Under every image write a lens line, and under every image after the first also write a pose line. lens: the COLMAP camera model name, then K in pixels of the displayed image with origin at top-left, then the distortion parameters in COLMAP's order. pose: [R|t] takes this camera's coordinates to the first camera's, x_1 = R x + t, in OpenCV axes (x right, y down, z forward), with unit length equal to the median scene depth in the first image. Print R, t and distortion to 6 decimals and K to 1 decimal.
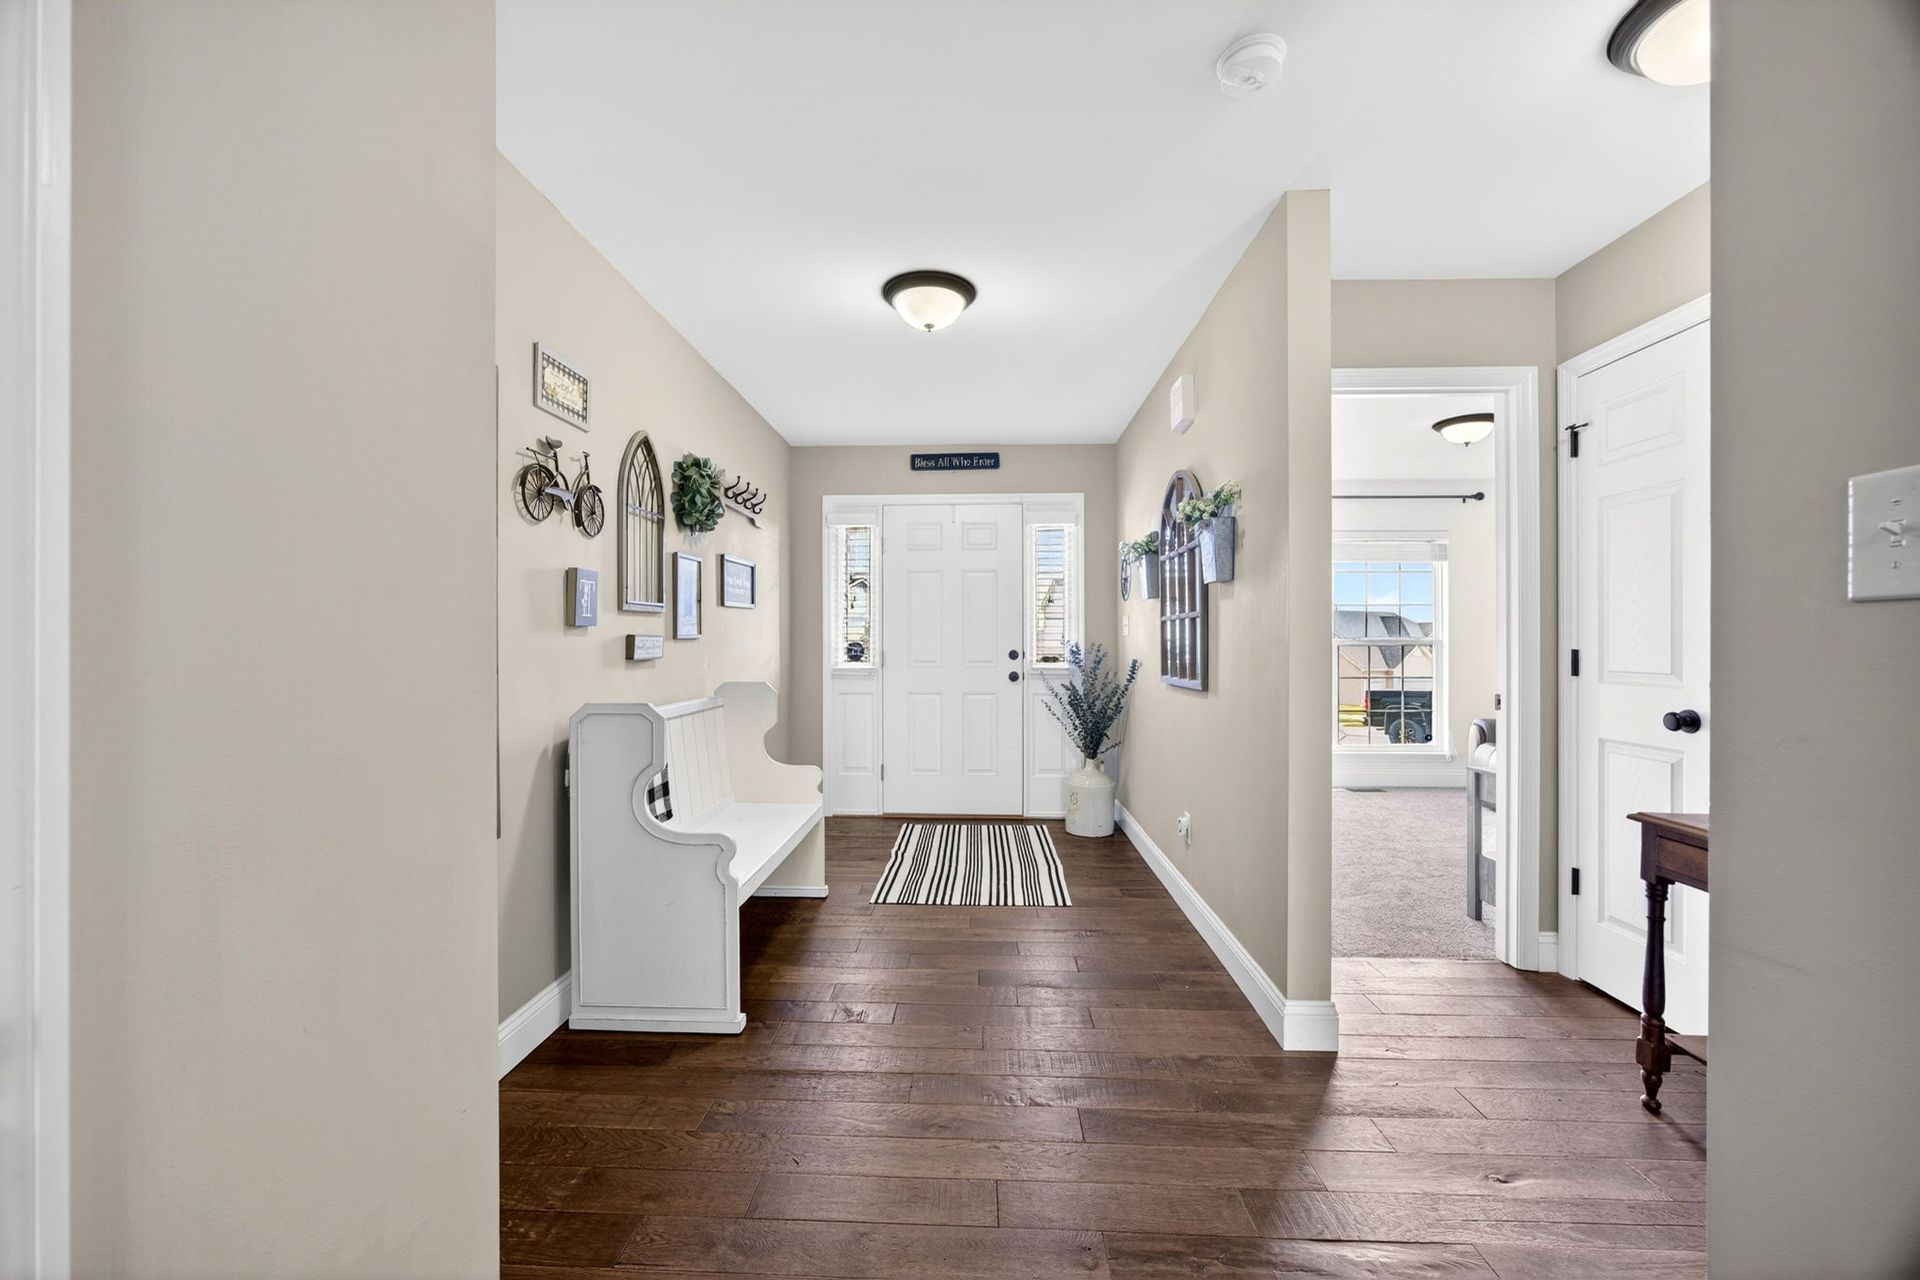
lens RADIAL K [[748.2, 0, 956.1], [0, 748.2, 637.7], [0, 0, 1]] dist [-0.021390, 0.006228]
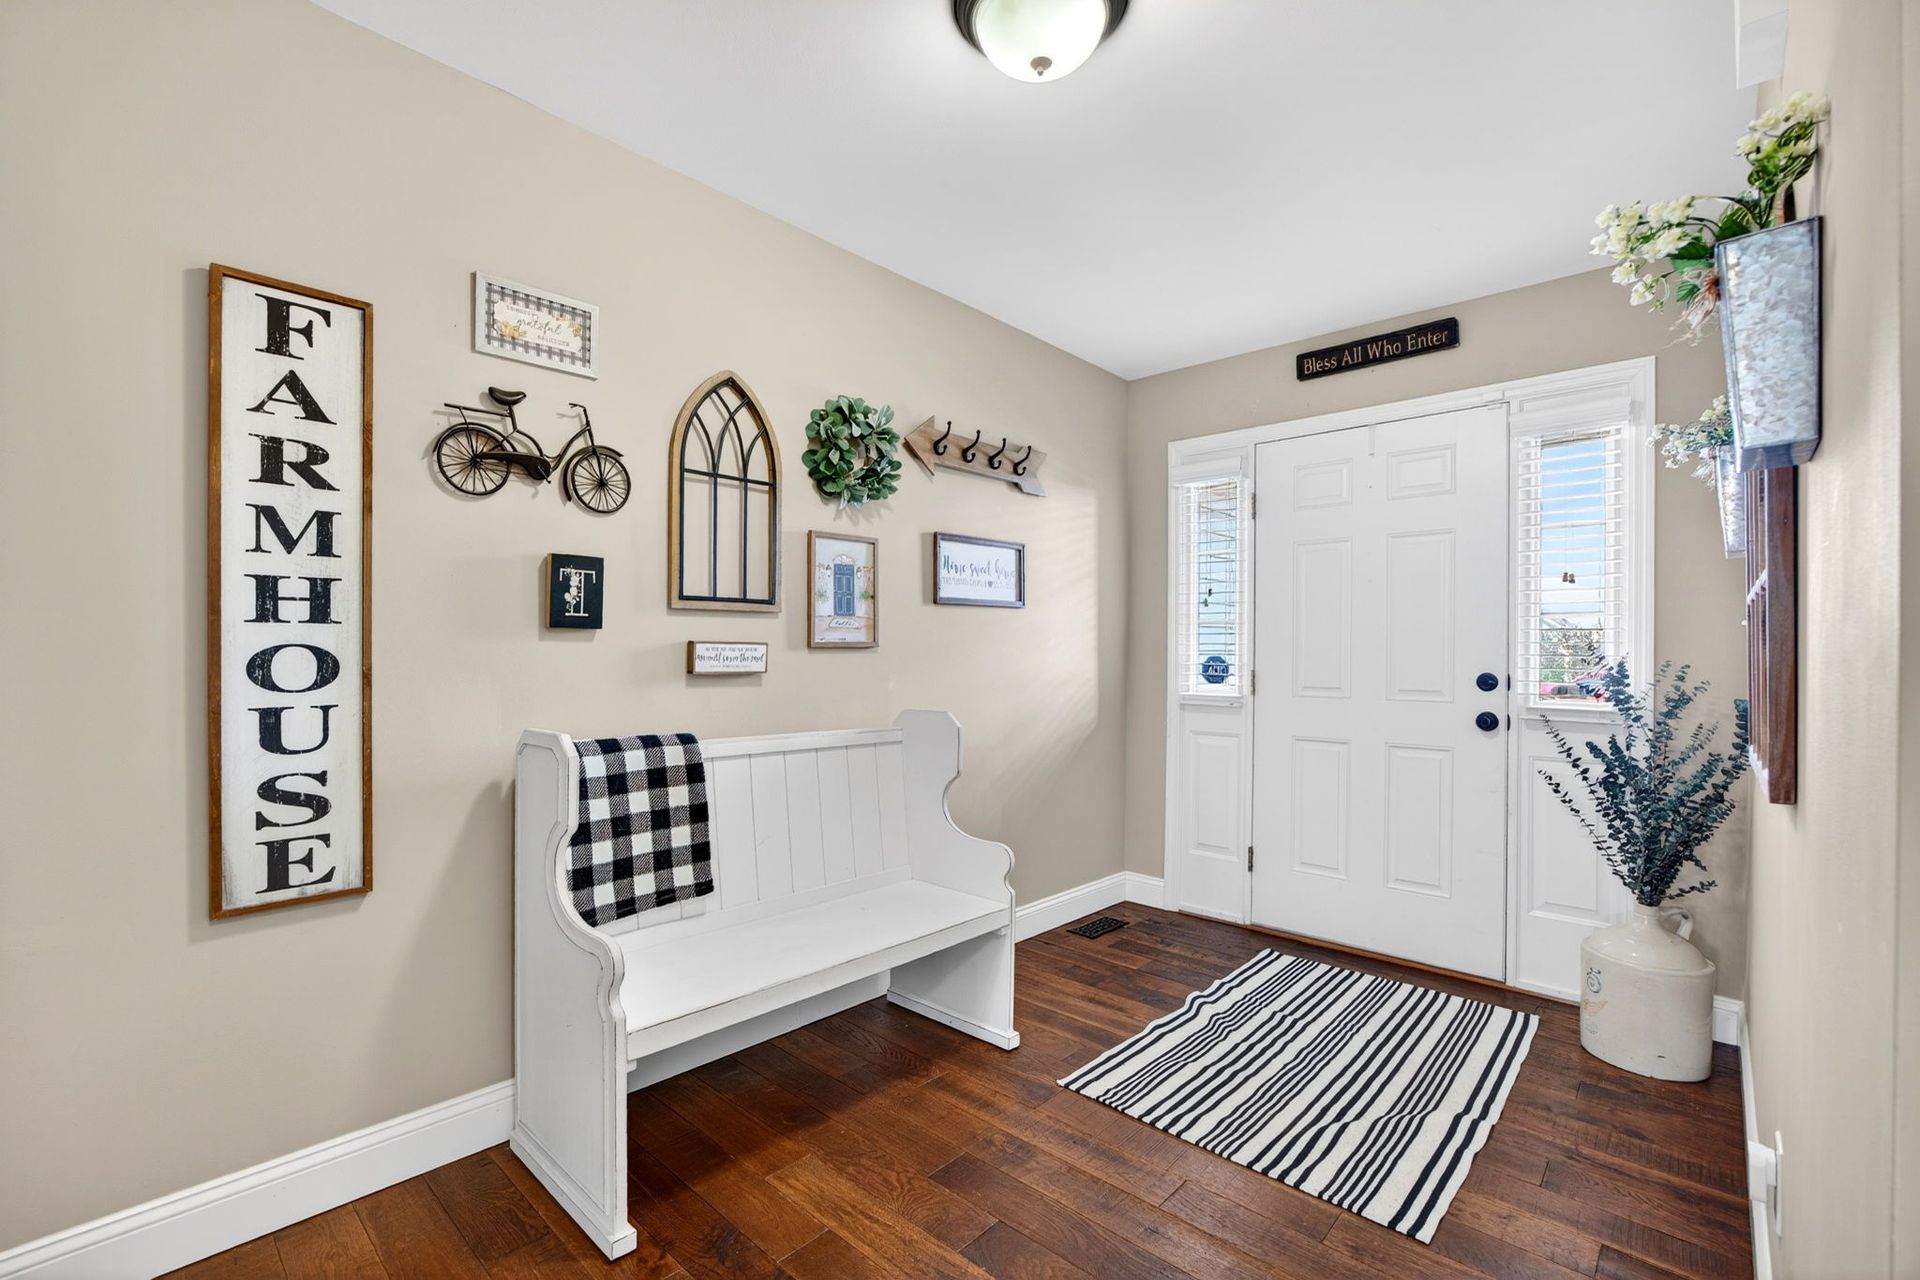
lens RADIAL K [[826.2, 0, 952.4], [0, 826.2, 647.8], [0, 0, 1]] dist [-0.017781, 0.001334]
pose [[0.754751, 0.002738, -0.656006, 0.184227], [-0.005870, 0.999979, -0.002580, 0.002258], [0.655985, 0.005798, 0.754751, 0.313558]]
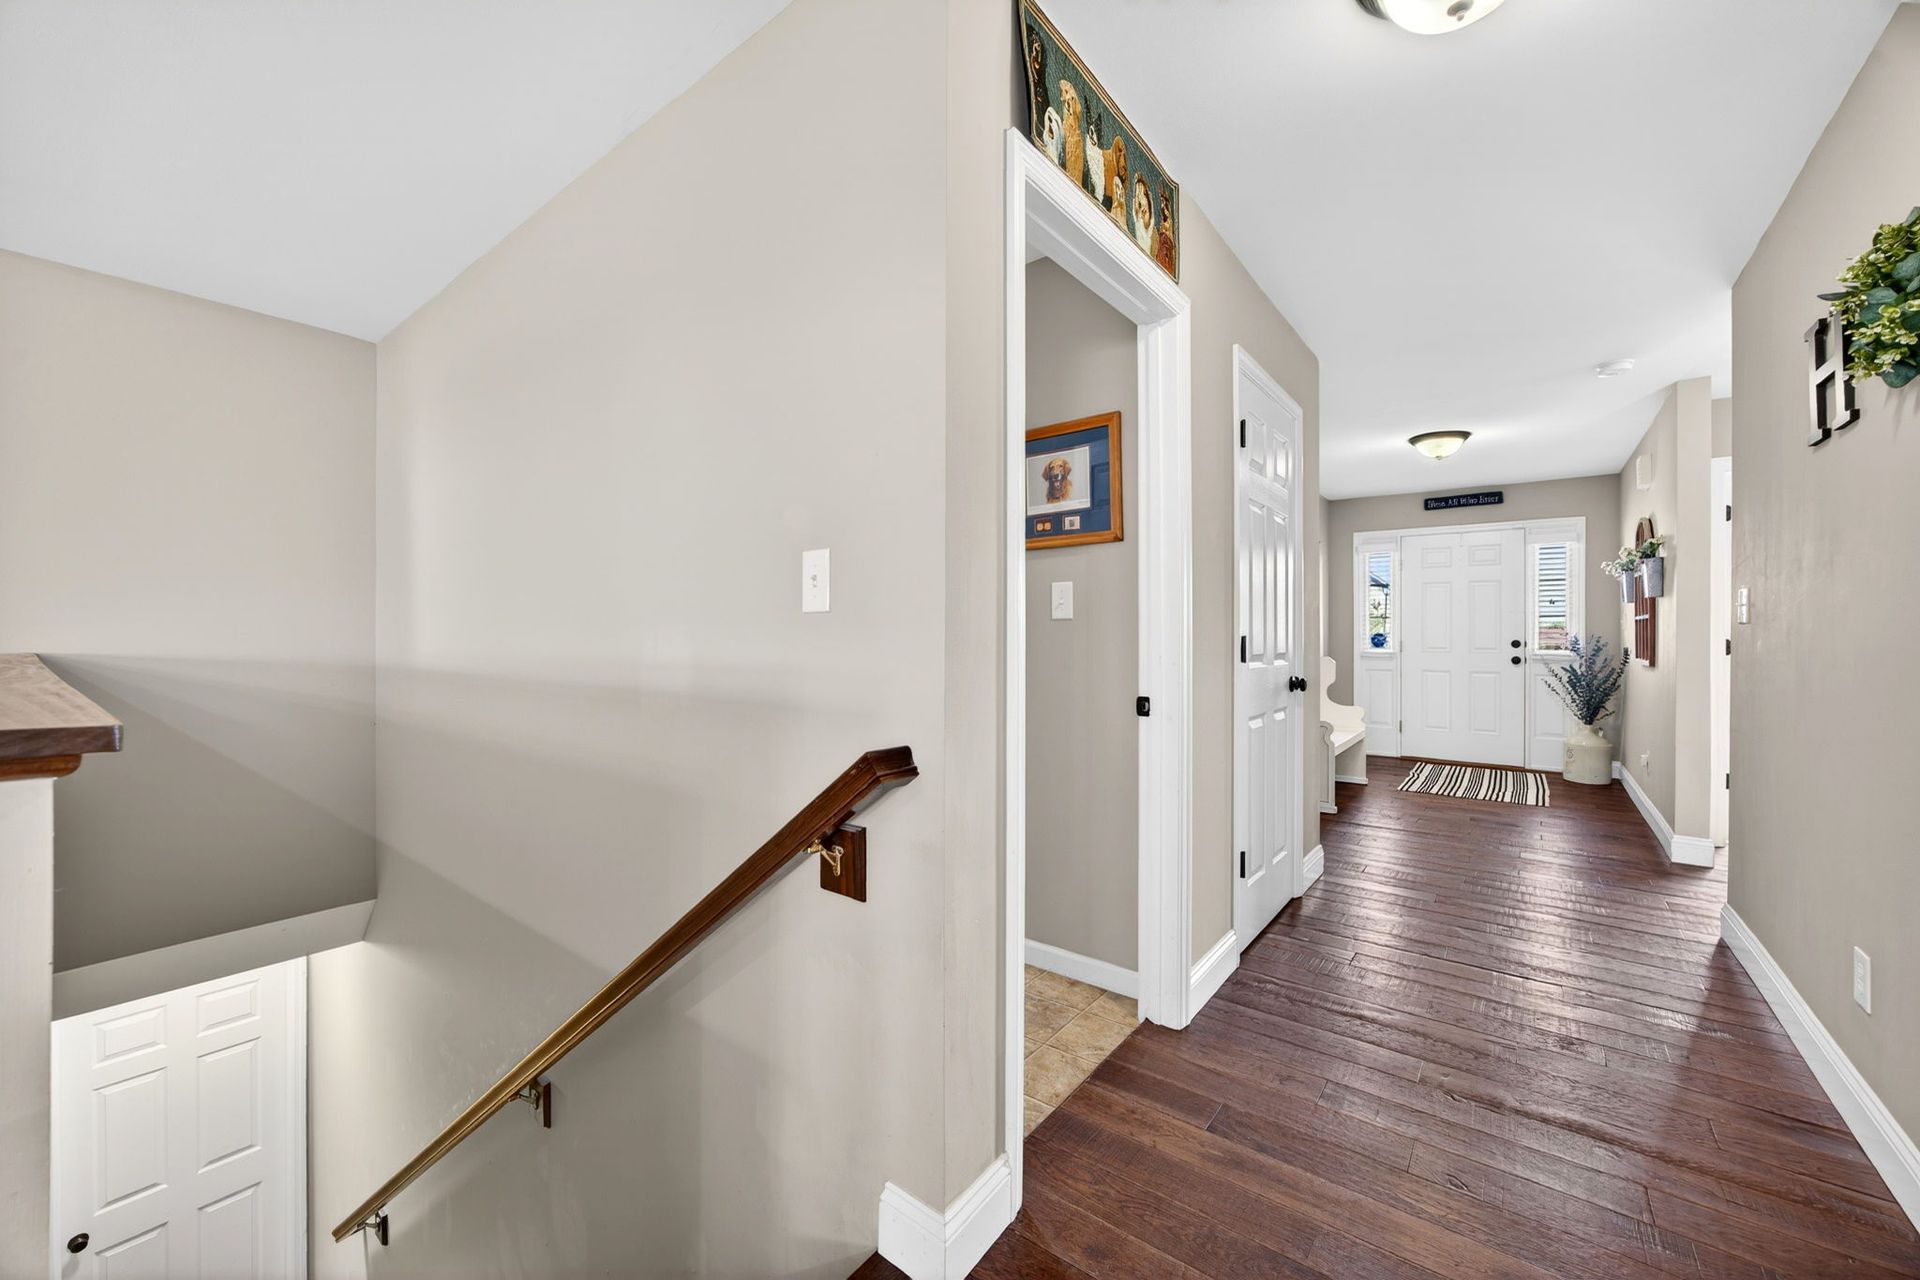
lens RADIAL K [[748.2, 0, 946.8], [0, 748.2, 631.2], [0, 0, 1]] dist [-0.021390, 0.006228]
pose [[0.812507, 0.002648, -0.582945, 0.023622], [-0.001570, 0.999996, 0.002354, -0.001347], [0.582949, -0.000997, 0.812508, -0.676635]]
